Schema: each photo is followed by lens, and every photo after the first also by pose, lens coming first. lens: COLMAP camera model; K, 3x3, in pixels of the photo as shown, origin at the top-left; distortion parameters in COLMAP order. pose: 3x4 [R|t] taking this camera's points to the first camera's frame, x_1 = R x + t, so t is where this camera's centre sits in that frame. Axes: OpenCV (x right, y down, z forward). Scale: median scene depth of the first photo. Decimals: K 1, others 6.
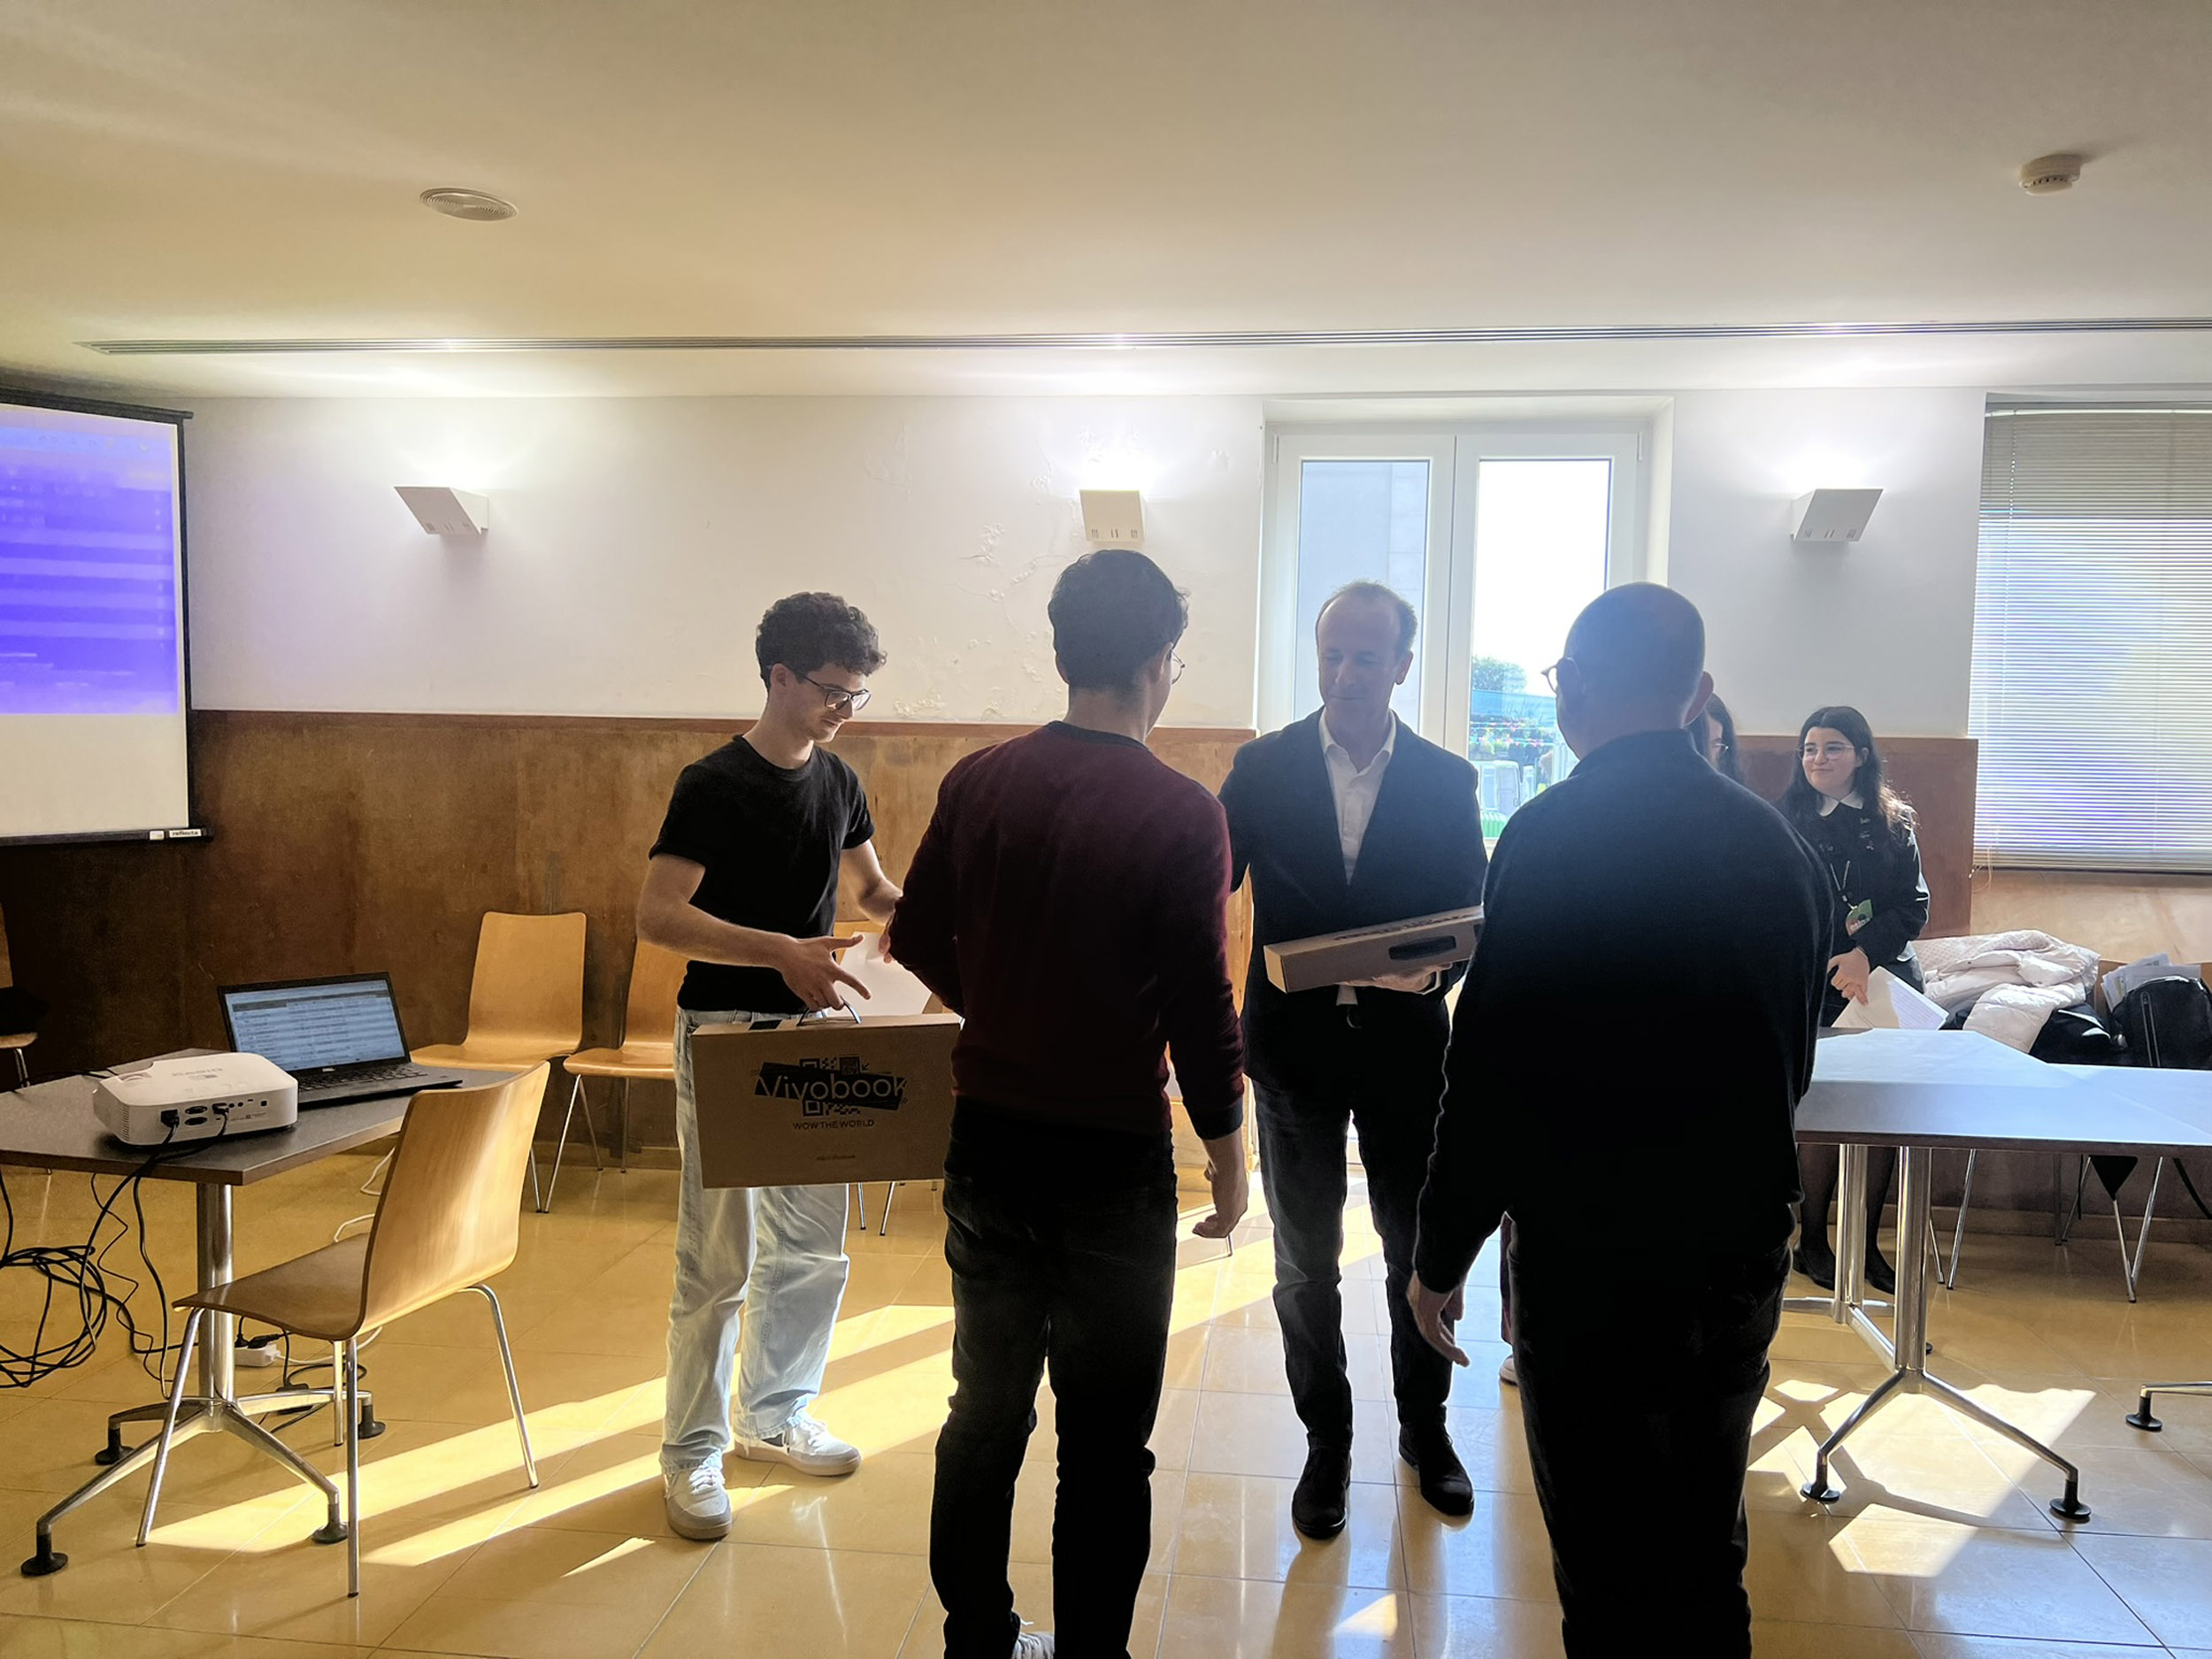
lens RADIAL K [[1641.2, 0, 1122.0], [0, 1641.2, 850.9], [0, 0, 1]] dist [0.043687, -0.050291]
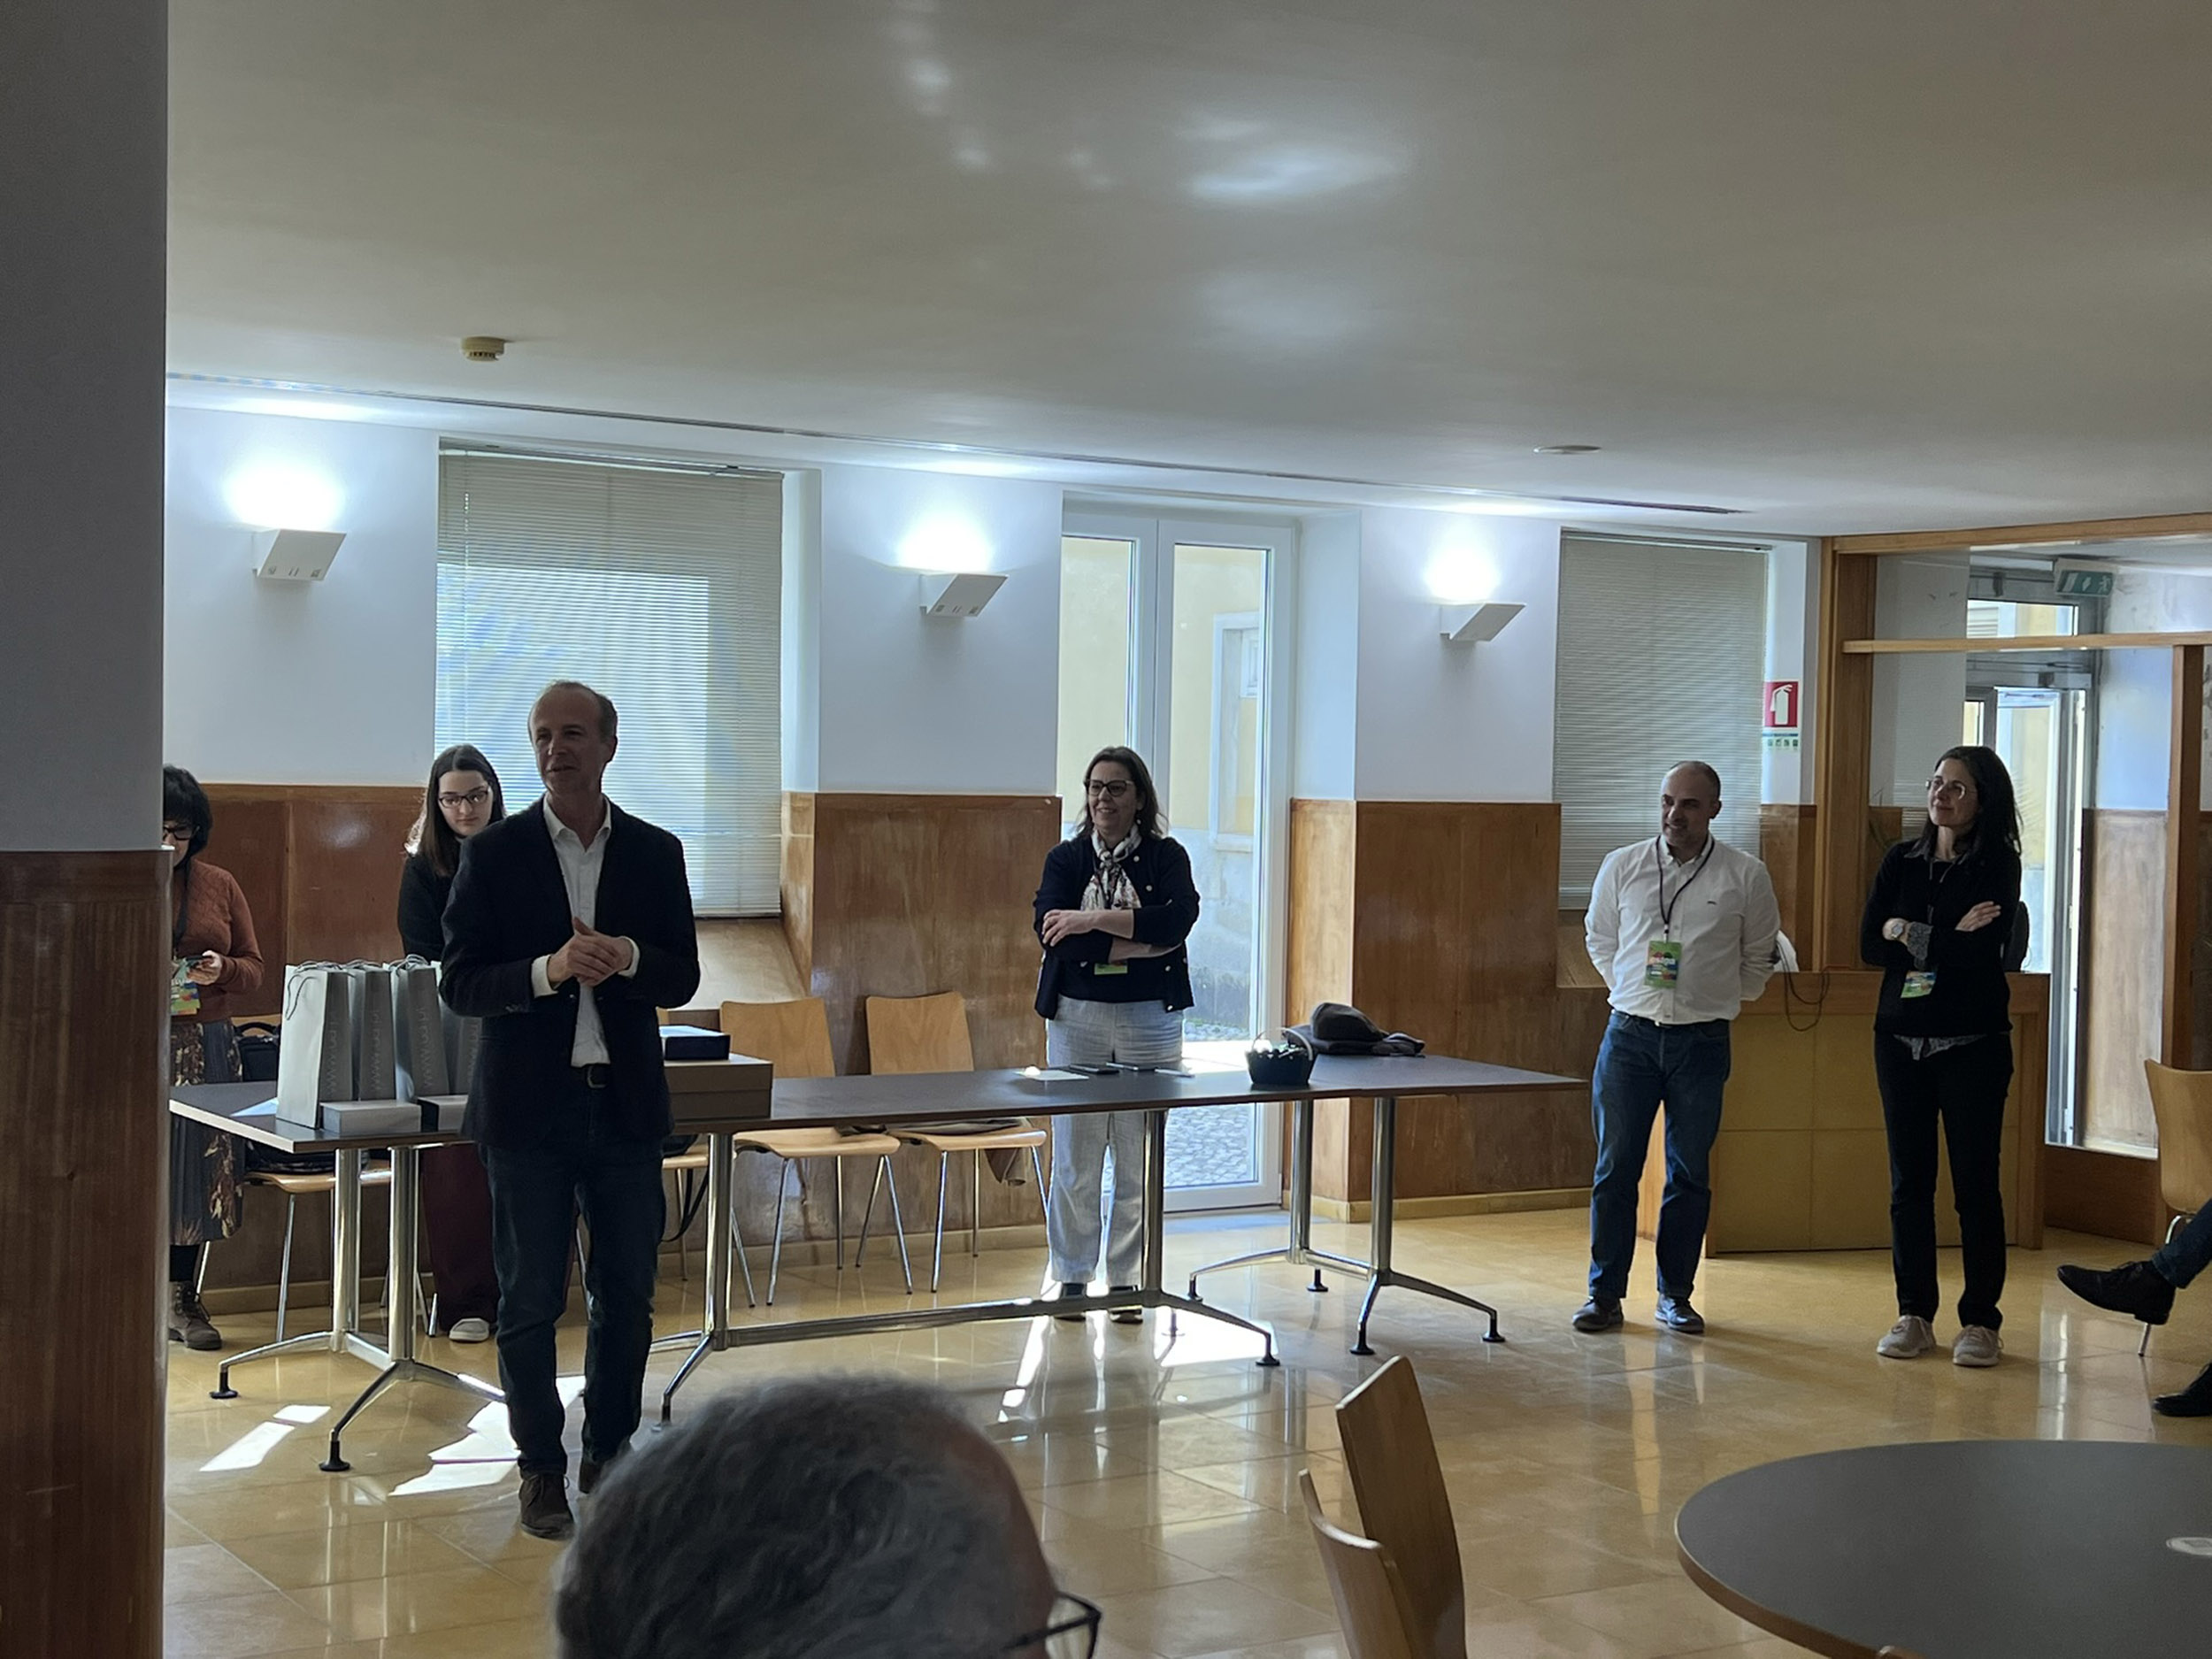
lens RADIAL K [[3030.1, 0, 1102.9], [0, 3030.1, 869.5], [0, 0, 1]] dist [0.160245, 0.000000]
pose [[0.771436, -0.018834, 0.636028, -0.359117], [0.031194, 0.999479, -0.008238, 0.008754], [-0.635542, 0.026195, 0.771622, -0.692443]]
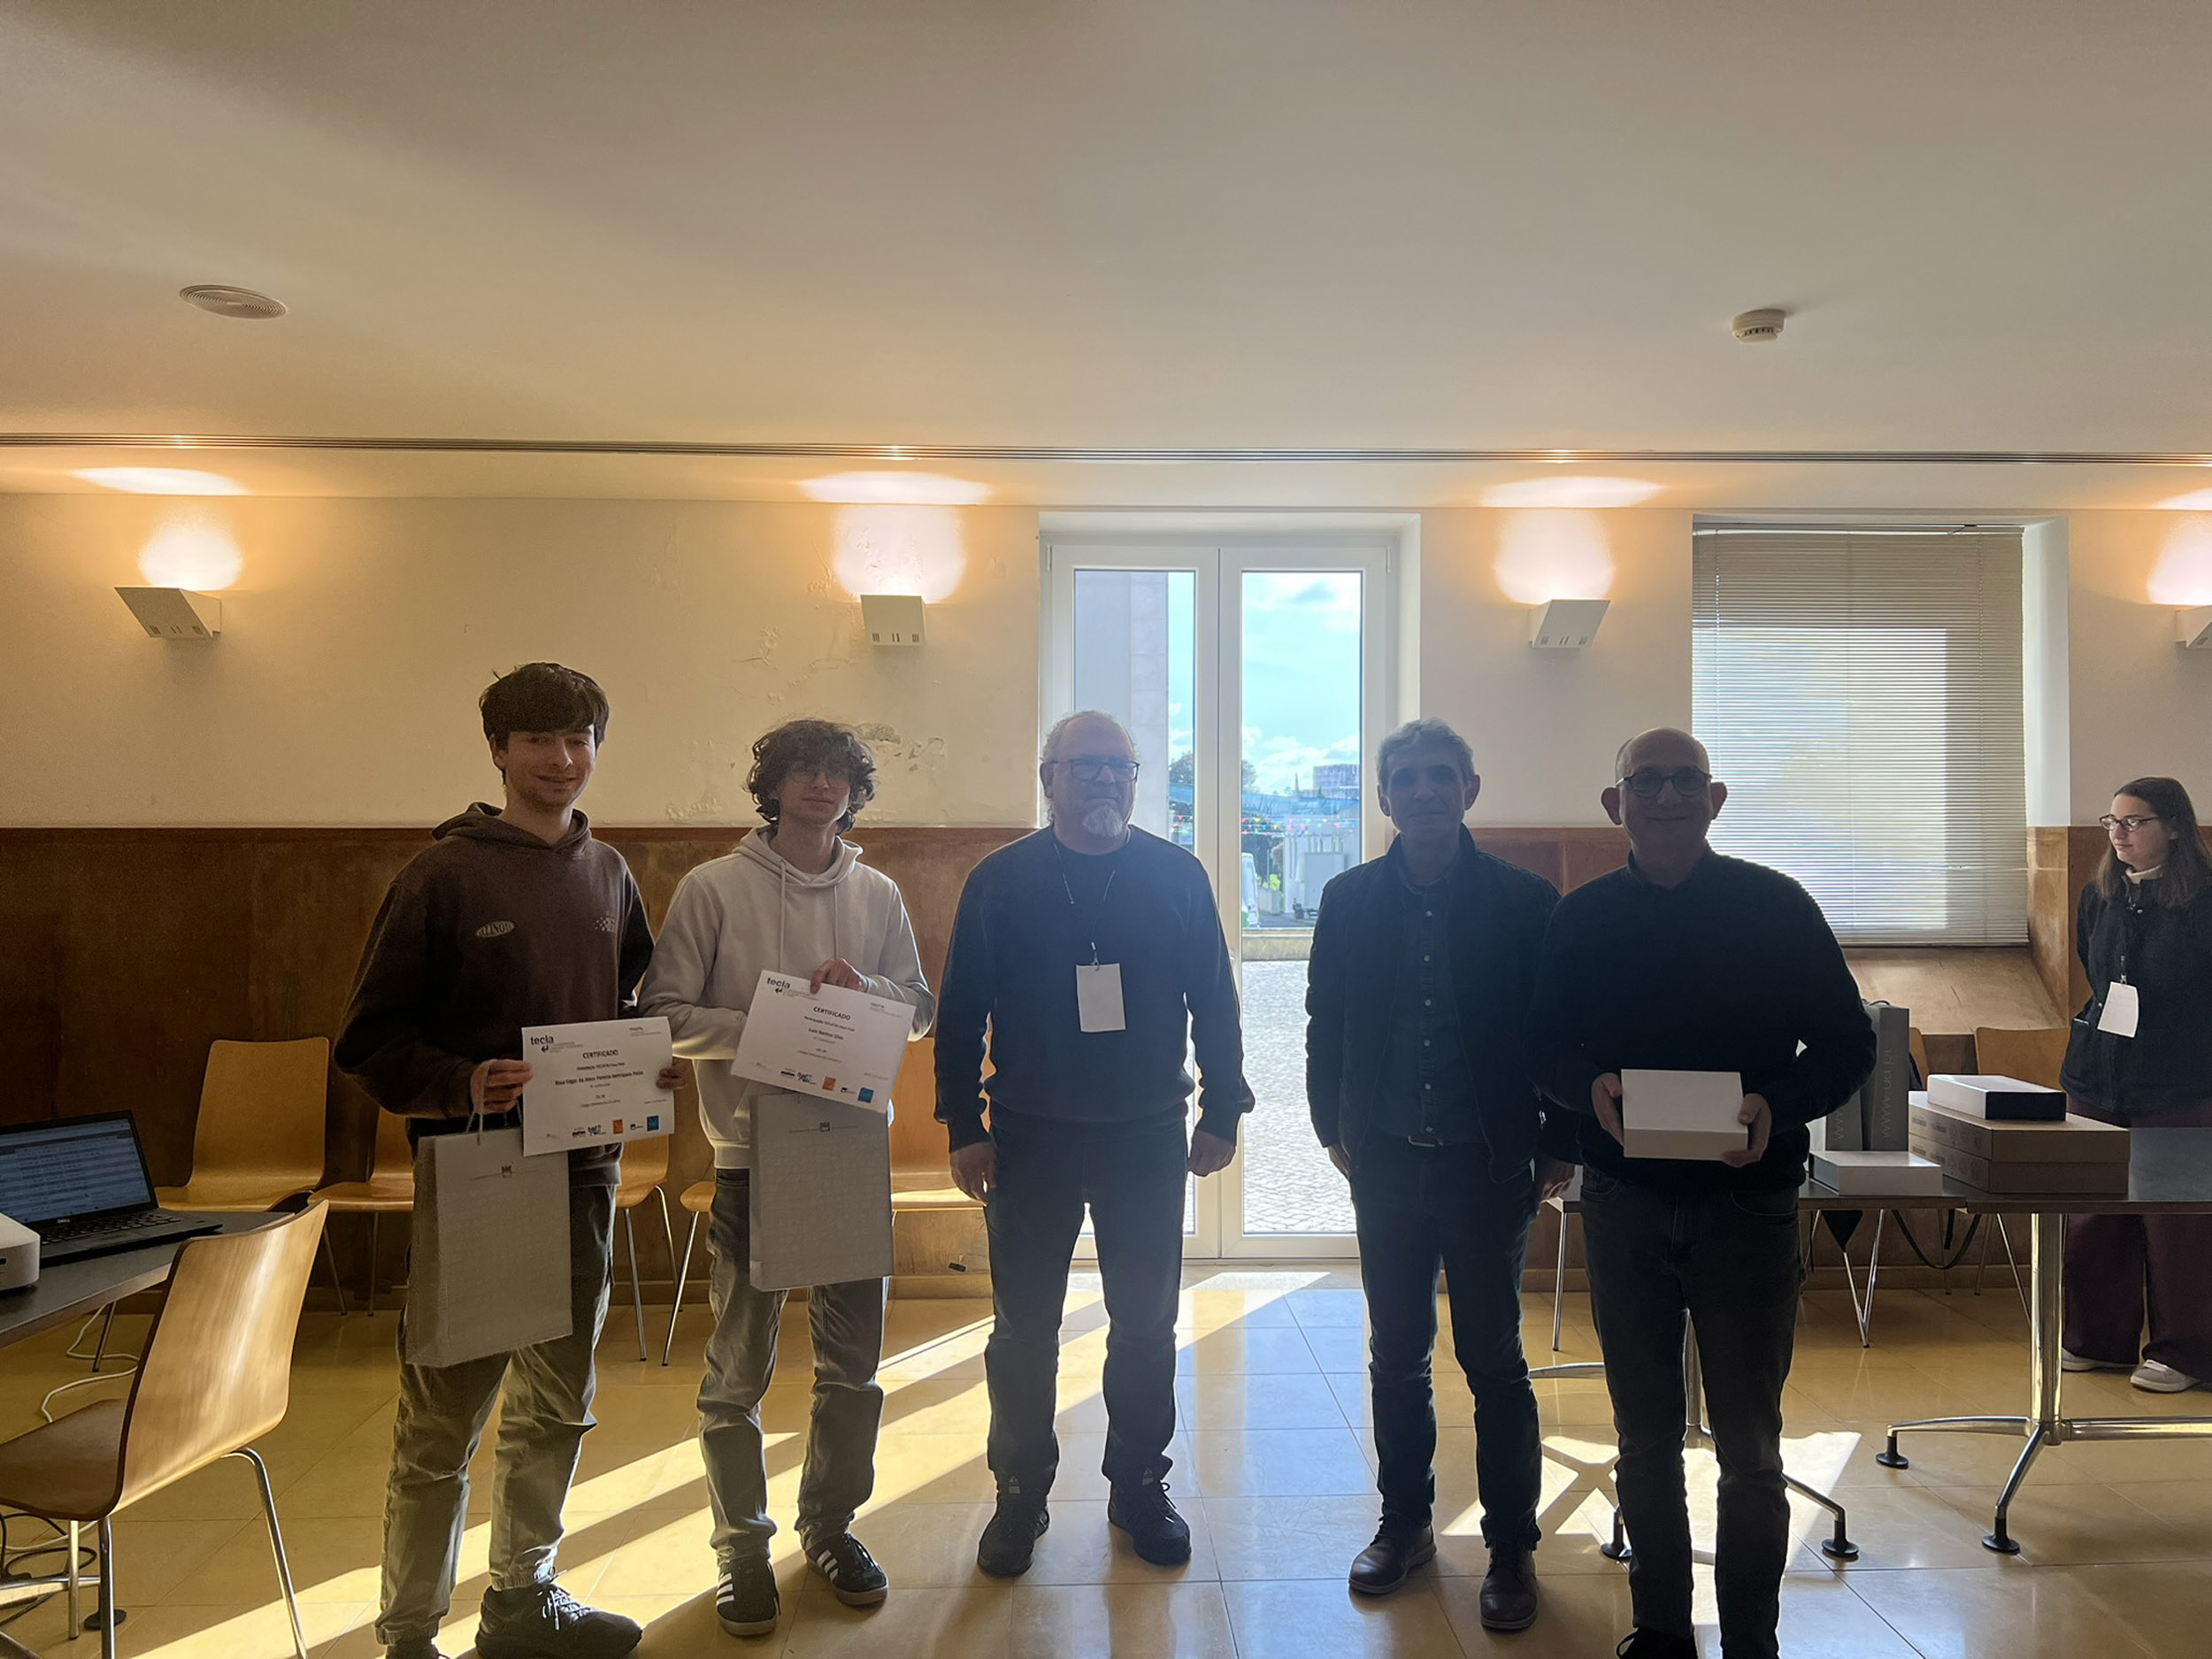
lens RADIAL K [[1641.2, 0, 1125.1], [0, 1641.2, 837.1], [0, 0, 1]] dist [0.043687, -0.050291]
pose [[0.987083, -0.017297, 0.159271, -0.030428], [0.027975, 0.997490, -0.065048, -0.002124], [-0.157747, 0.068663, 0.985090, -0.006514]]
